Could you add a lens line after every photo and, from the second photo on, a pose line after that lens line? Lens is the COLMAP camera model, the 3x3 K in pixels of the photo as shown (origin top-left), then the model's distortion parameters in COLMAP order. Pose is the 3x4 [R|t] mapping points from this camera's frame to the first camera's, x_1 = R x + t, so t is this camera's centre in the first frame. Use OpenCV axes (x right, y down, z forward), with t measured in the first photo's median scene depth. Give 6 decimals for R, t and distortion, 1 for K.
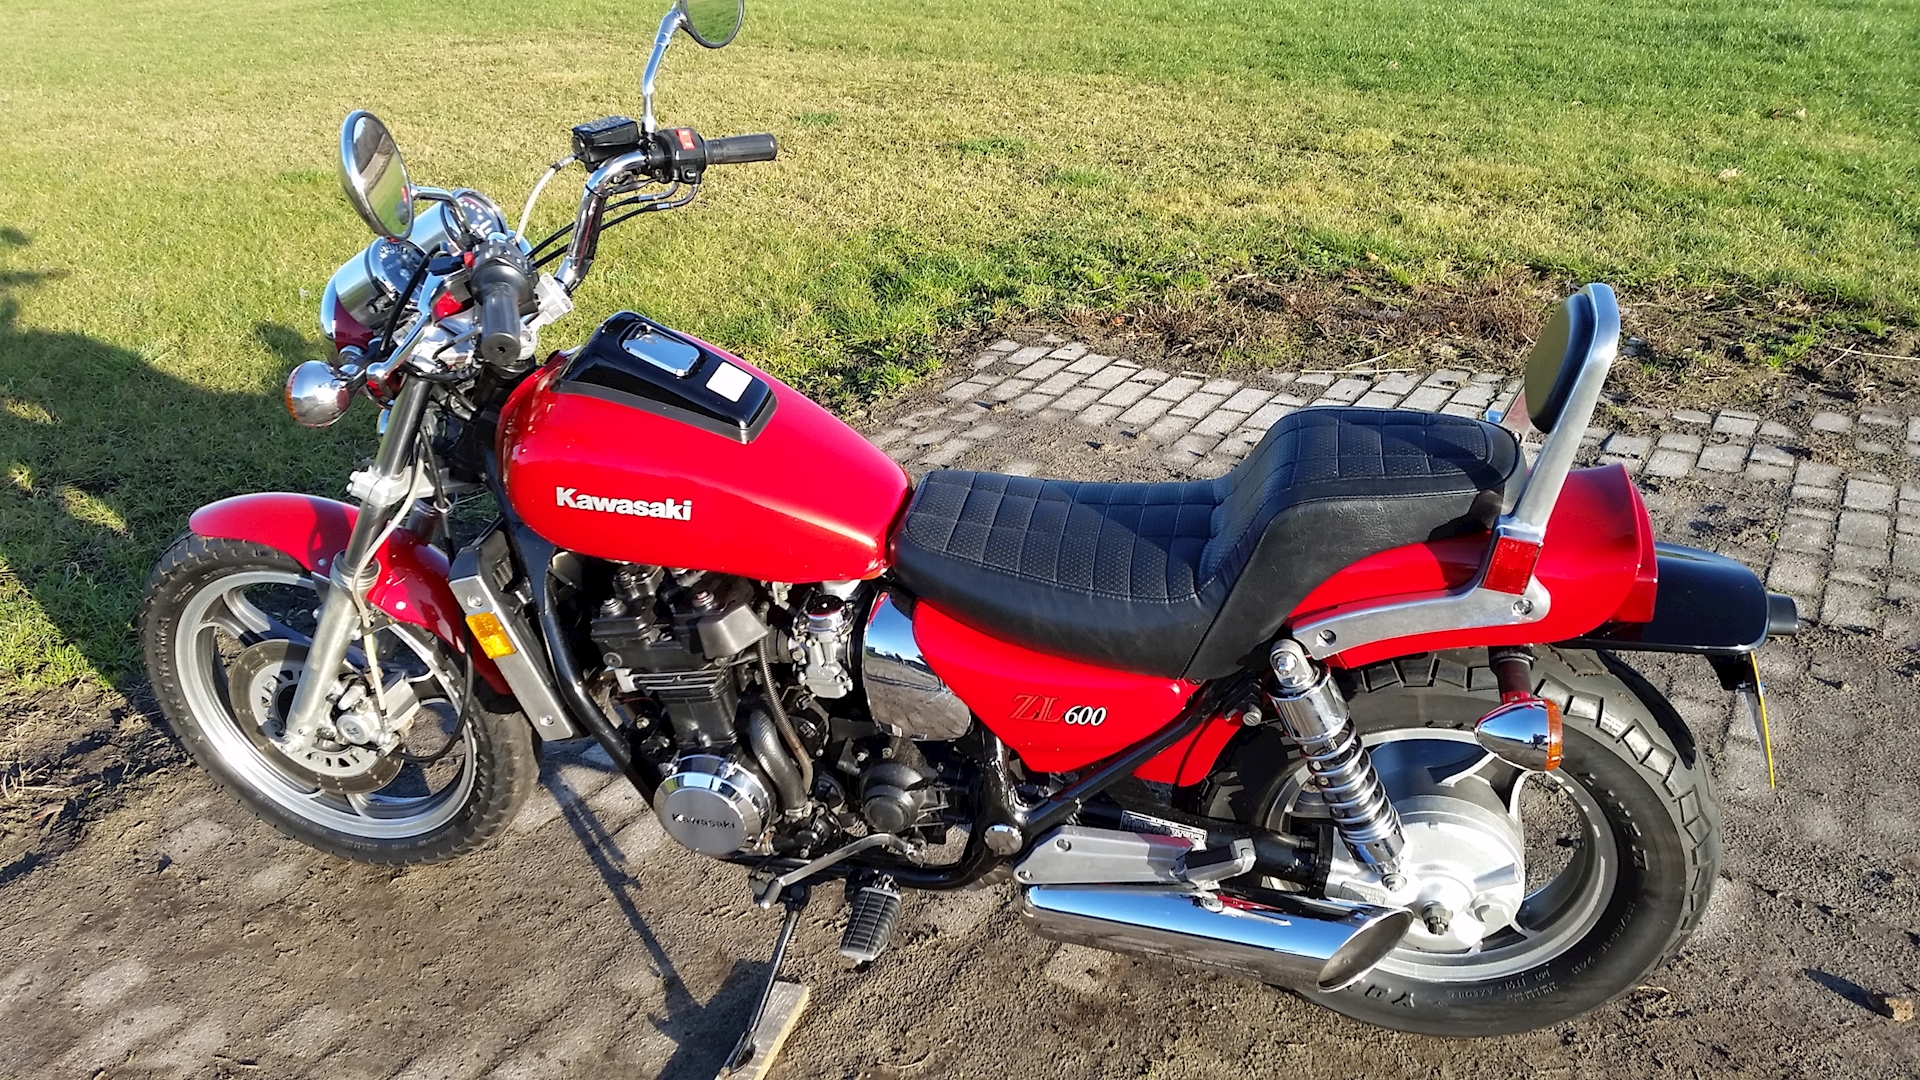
lens RADIAL K [[1545.0, 0, 961.9], [0, 1545.0, 522.3], [0, 0, 1]] dist [0.130885, -0.263850]
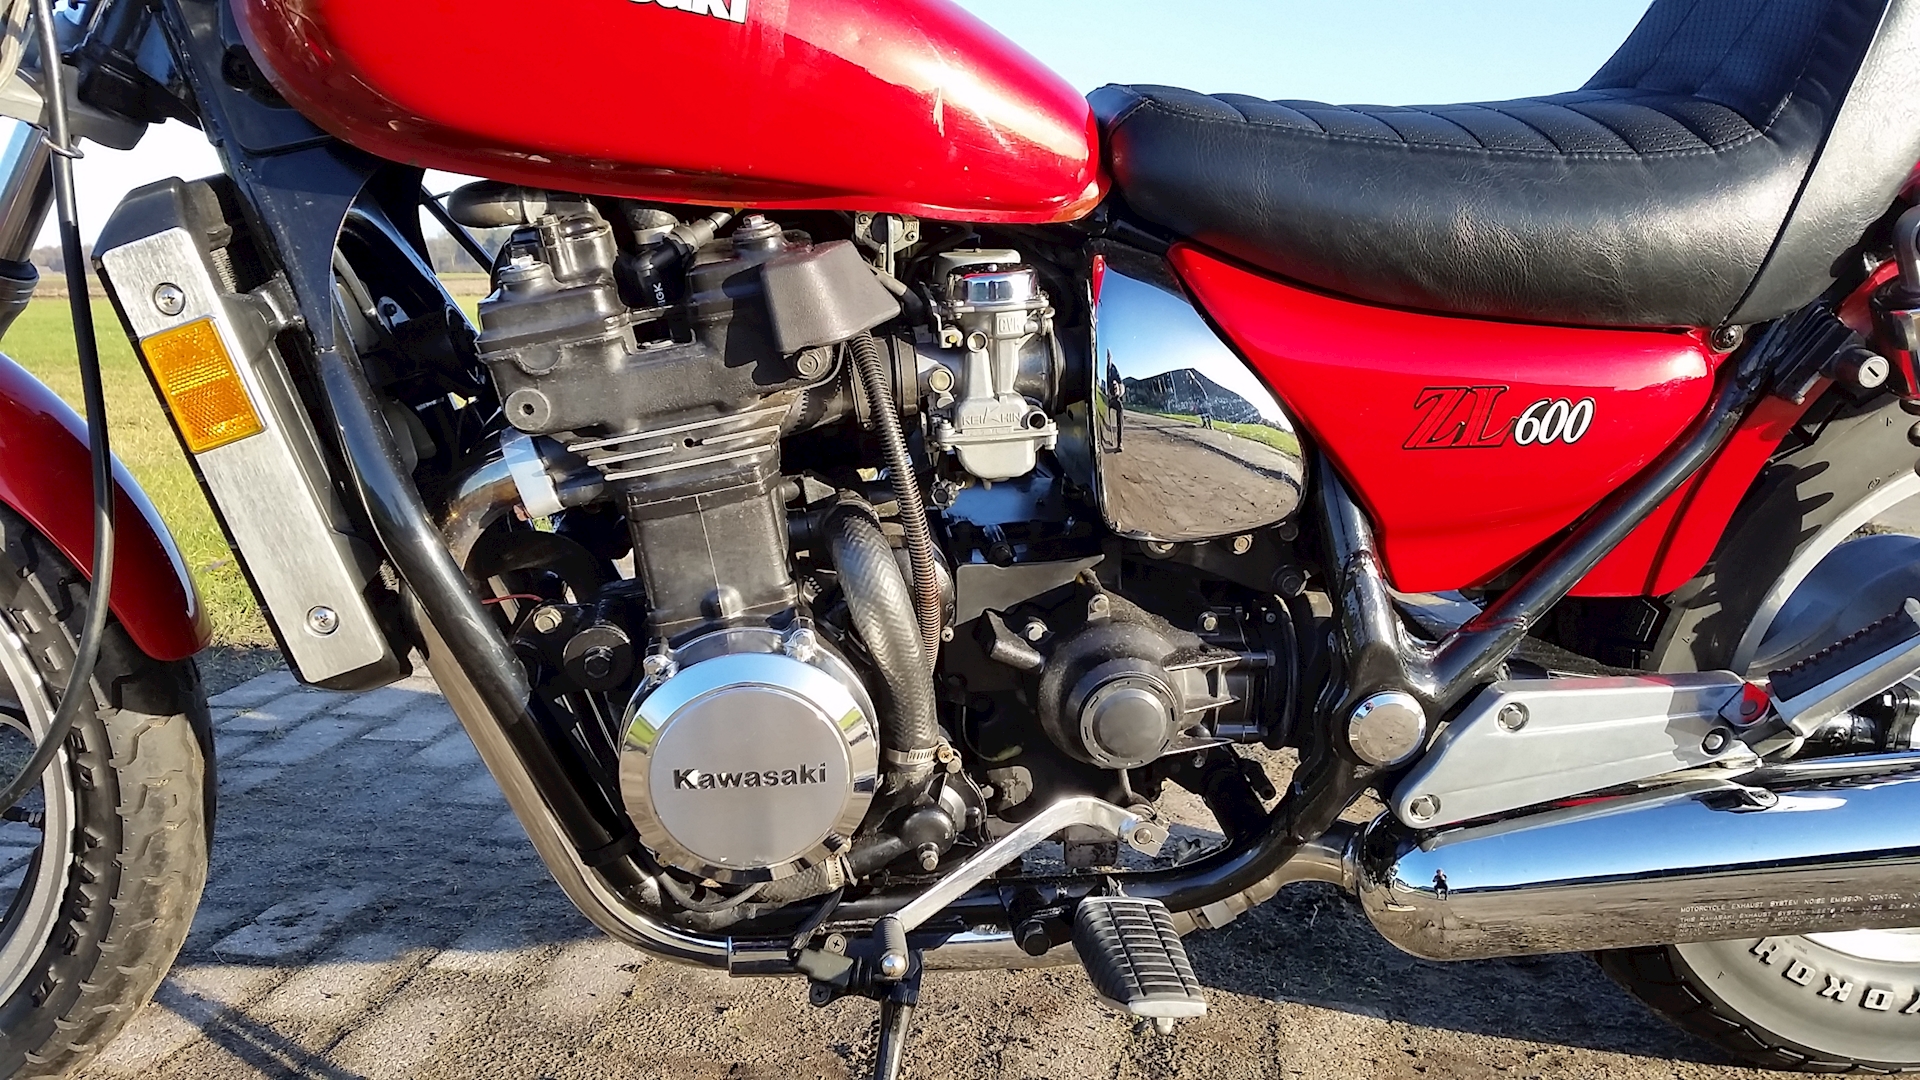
lens RADIAL K [[1512.4, 0, 939.6], [0, 1512.4, 537.6], [0, 0, 1]] dist [0.137690, -0.289799]
pose [[0.938075, -0.039697, 0.344152, -0.261487], [0.126297, 0.964232, -0.233034, 0.234489], [-0.322591, 0.262069, 0.909535, 0.576099]]
